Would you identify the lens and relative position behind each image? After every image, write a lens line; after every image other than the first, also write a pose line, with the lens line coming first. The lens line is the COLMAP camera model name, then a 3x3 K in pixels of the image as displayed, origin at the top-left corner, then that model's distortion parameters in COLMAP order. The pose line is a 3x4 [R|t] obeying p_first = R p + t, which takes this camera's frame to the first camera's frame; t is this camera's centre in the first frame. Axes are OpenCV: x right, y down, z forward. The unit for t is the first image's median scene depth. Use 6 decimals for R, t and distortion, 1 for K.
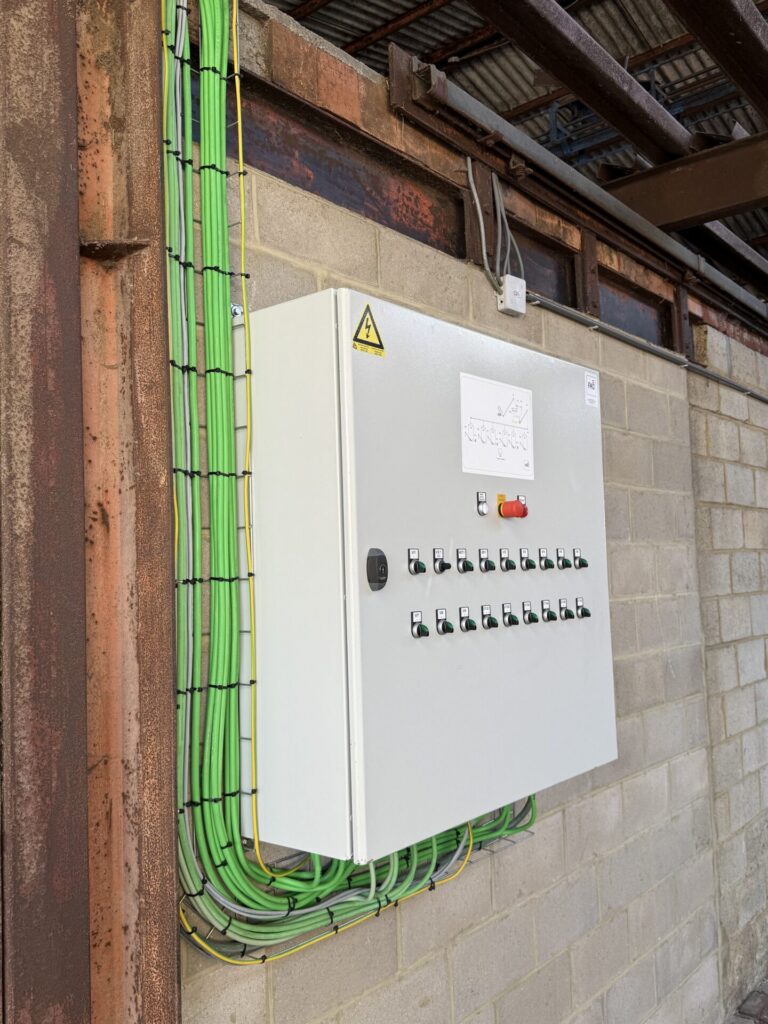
lens RADIAL K [[893.1, 0, 384.0], [0, 893.1, 512.0], [0, 0, 1]] dist [0.005951, 0.001138]
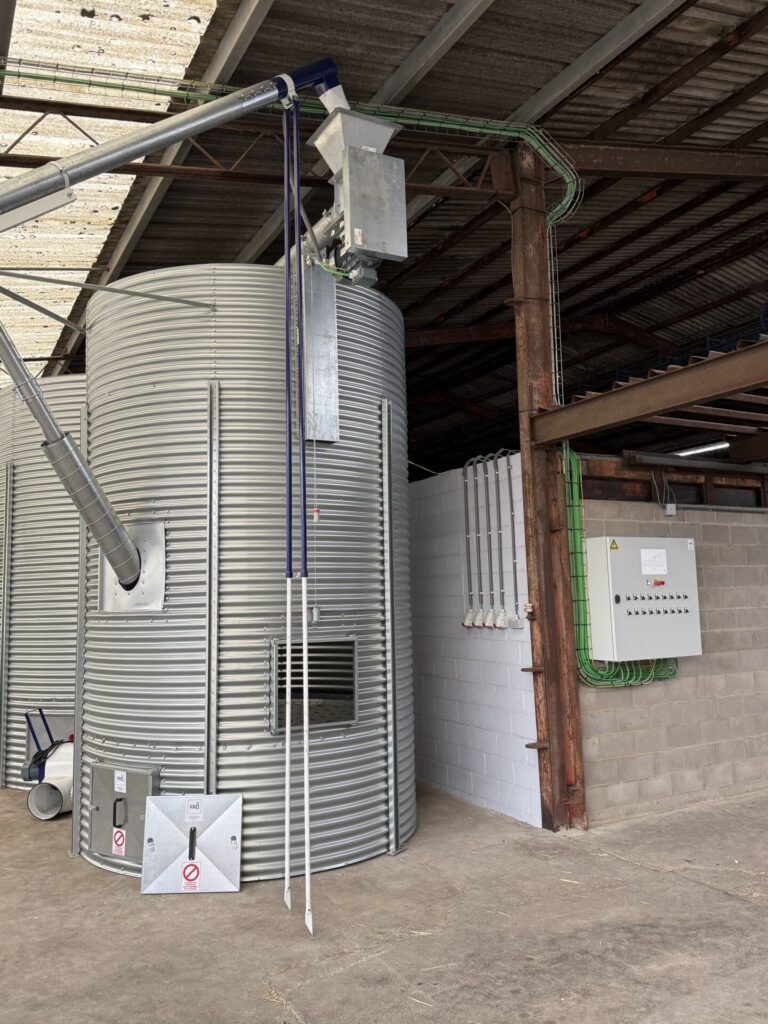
lens RADIAL K [[791.7, 0, 384.0], [0, 791.7, 512.0], [0, 0, 1]] dist [0.142668, -0.001033]
pose [[0.933383, -0.028791, -0.357726, 0.291982], [0.021763, 0.999483, -0.023657, -0.253446], [0.358222, 0.014296, 0.933527, -2.669151]]
